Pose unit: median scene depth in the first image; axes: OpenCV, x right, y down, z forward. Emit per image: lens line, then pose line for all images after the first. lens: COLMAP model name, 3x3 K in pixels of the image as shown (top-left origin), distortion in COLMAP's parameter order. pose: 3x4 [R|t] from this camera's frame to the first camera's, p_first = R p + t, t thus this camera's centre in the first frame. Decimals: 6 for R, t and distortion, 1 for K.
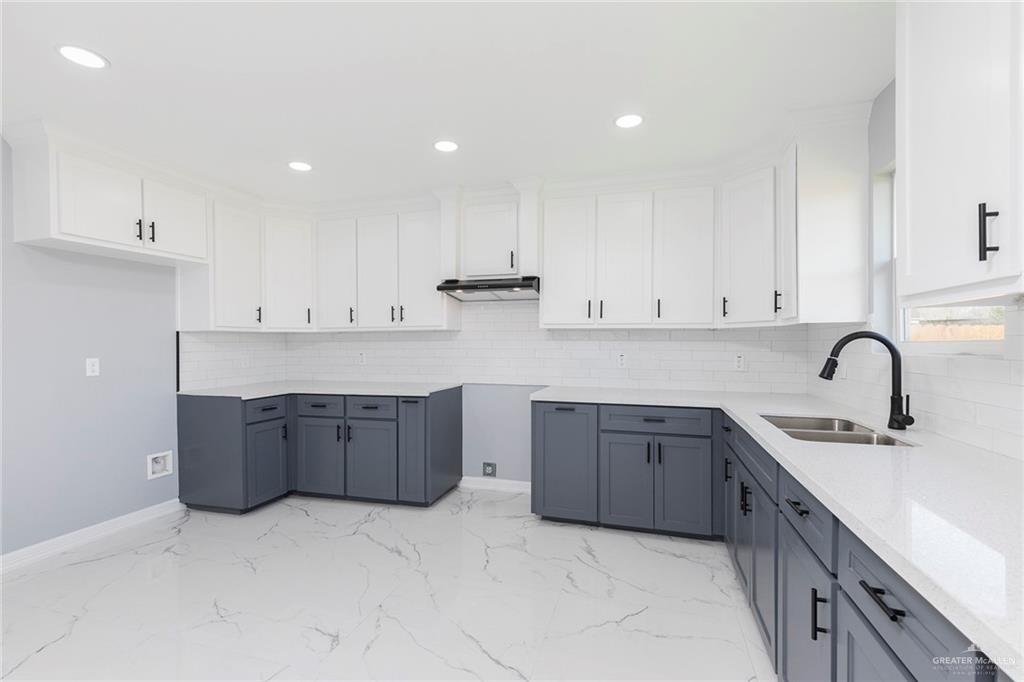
lens RADIAL K [[464.9, 0, 508.2], [0, 464.9, 343.7], [0, 0, 1]] dist [0.014163, -0.000300]
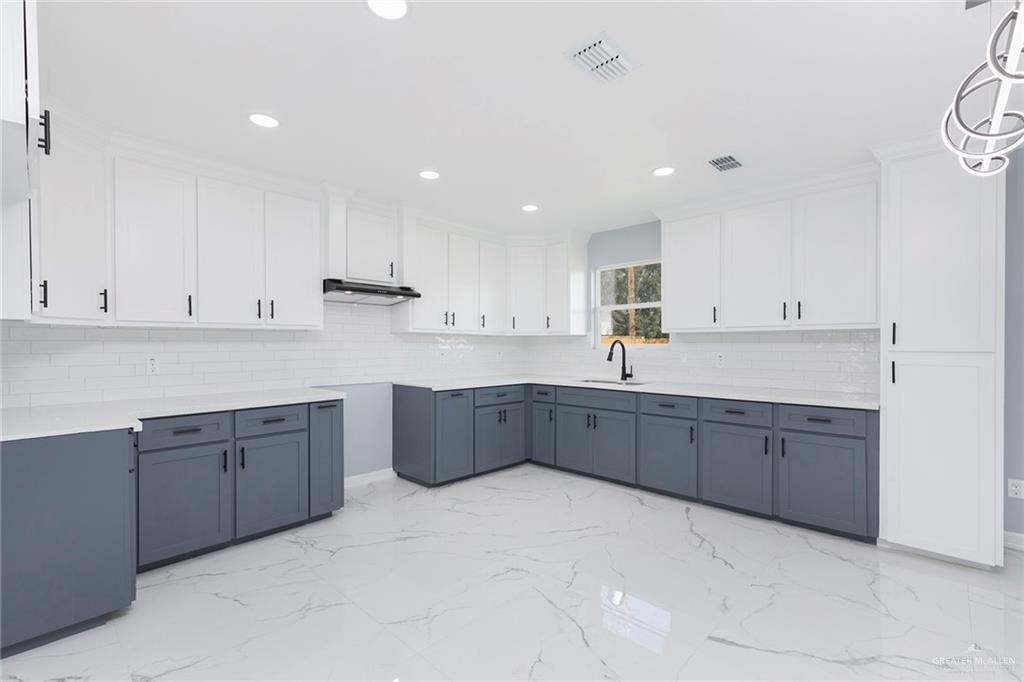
lens RADIAL K [[464.9, 0, 510.1], [0, 464.9, 343.5], [0, 0, 1]] dist [0.014163, -0.000300]
pose [[0.450893, 0.003642, 0.892570, -0.891077], [-0.001636, 0.999993, -0.003254, -0.000222], [-0.892576, 0.000007, 0.450896, 0.247798]]
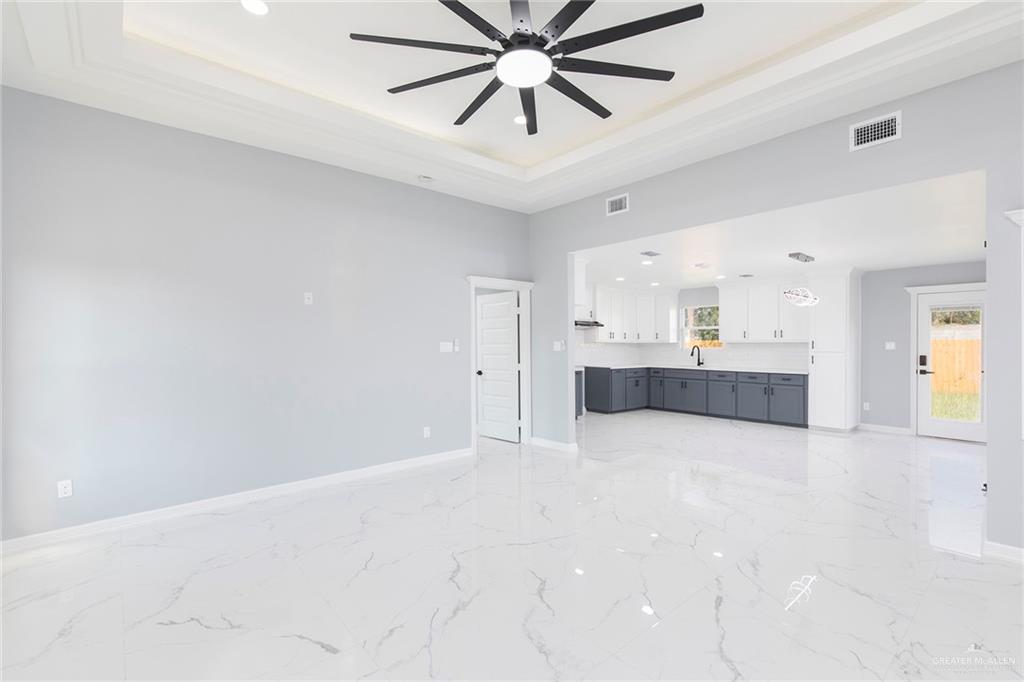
lens RADIAL K [[464.9, 0, 509.9], [0, 464.9, 346.7], [0, 0, 1]] dist [0.014163, -0.000300]
pose [[0.537415, -0.005649, 0.843299, -2.365491], [-0.000585, 0.999975, 0.007071, -0.026333], [-0.843318, -0.004293, 0.537398, 0.040907]]
